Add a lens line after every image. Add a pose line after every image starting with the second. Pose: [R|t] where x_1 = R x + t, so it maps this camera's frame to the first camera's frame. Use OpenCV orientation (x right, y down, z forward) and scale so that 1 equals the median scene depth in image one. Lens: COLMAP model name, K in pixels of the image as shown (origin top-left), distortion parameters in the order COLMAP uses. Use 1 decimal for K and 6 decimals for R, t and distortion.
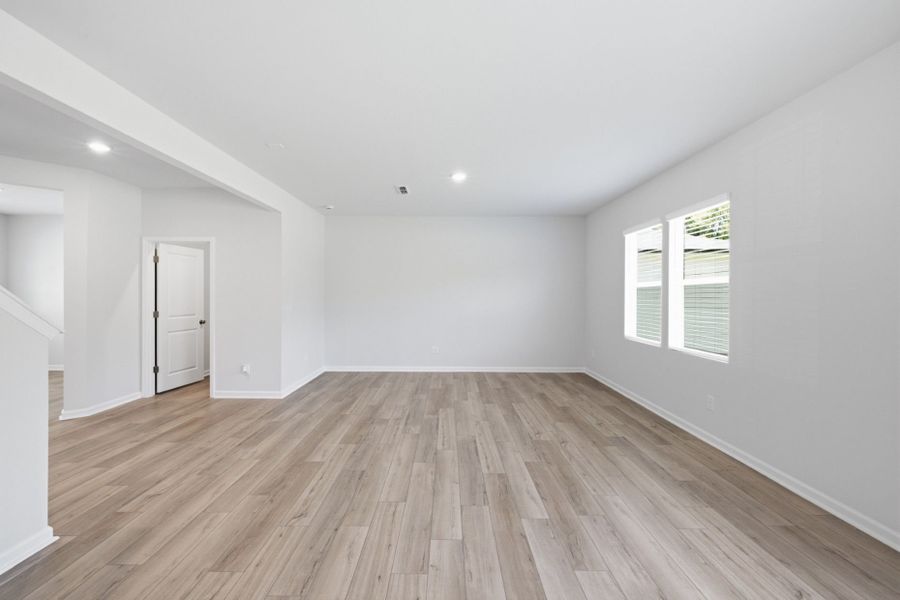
lens RADIAL K [[377.8, 0, 446.8], [0, 377.8, 294.0], [0, 0, 1]] dist [0.001997, 0.000024]
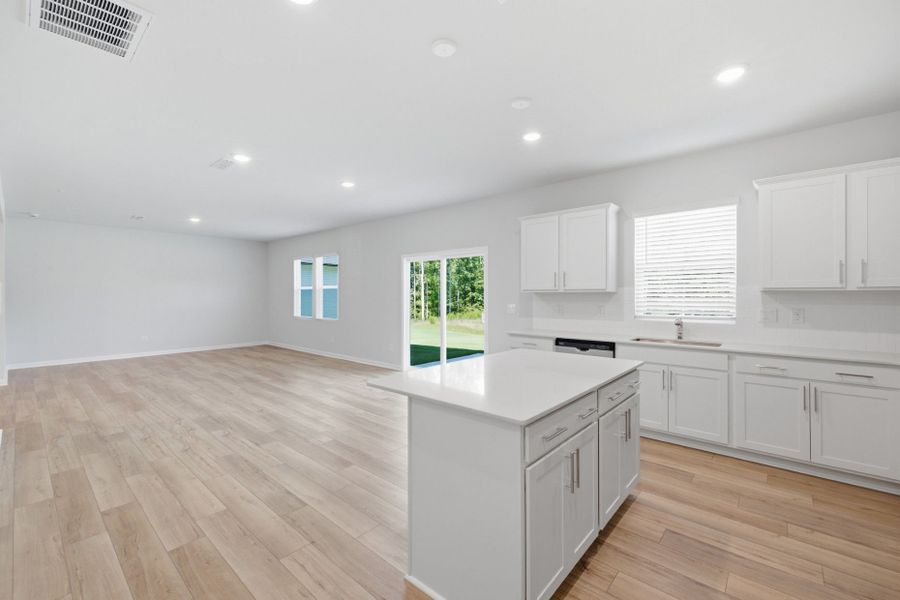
lens RADIAL K [[375.1, 0, 434.6], [0, 375.1, 297.3], [0, 0, 1]] dist [0.001440, 0.000050]
pose [[0.664270, -0.003776, 0.747484, -0.540648], [0.001395, 0.999992, 0.003811, 0.008904], [-0.747492, -0.001488, 0.664269, -0.896047]]
